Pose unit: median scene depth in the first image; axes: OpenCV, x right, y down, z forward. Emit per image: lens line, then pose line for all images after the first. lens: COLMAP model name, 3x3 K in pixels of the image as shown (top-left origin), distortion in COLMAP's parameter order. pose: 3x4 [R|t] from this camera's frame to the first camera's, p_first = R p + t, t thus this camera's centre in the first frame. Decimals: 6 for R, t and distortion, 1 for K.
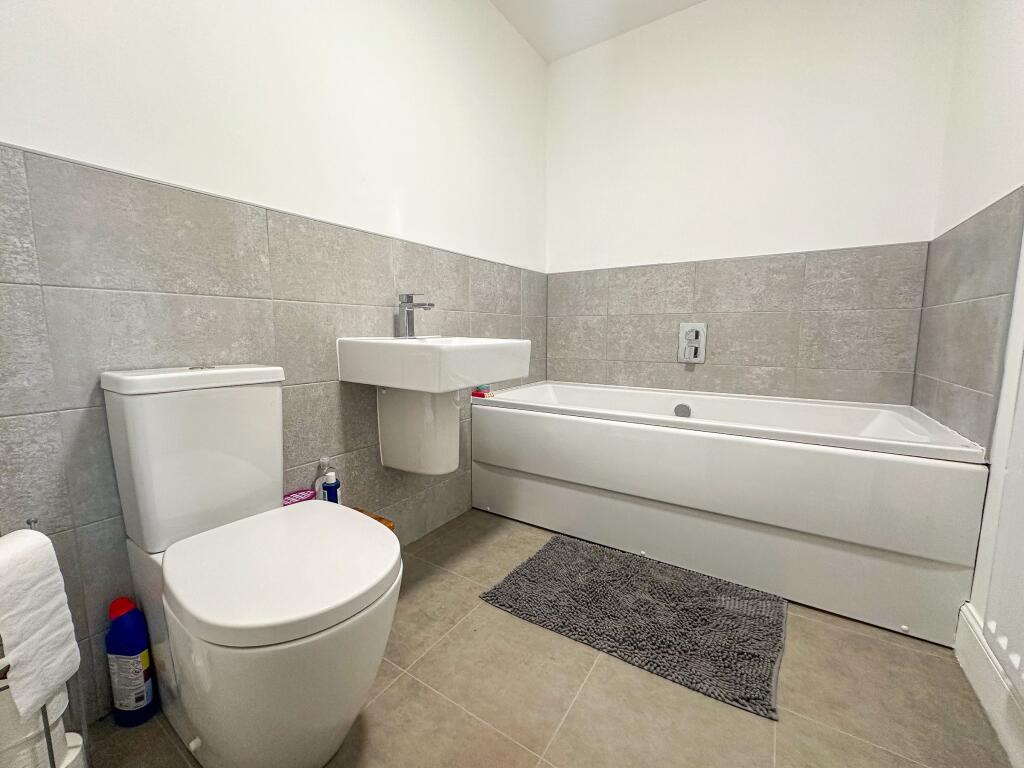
lens RADIAL K [[409.6, 0, 544.5], [0, 409.6, 381.7], [0, 0, 1]] dist [-0.005574, 0.001185]
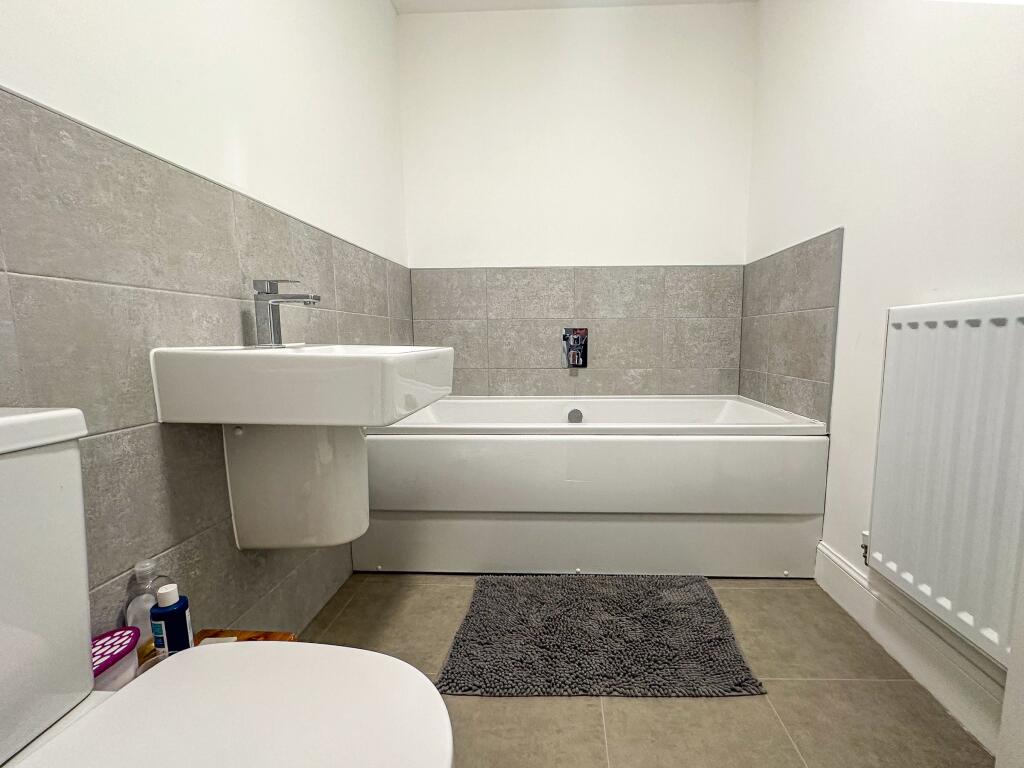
lens RADIAL K [[409.6, 0, 511.9], [0, 409.6, 388.4], [0, 0, 1]] dist [-0.005574, 0.001185]
pose [[0.870759, -0.064283, 0.487490, -0.333835], [0.065294, 0.997754, 0.014940, -0.025880], [-0.487355, 0.018821, 0.873001, 0.246593]]
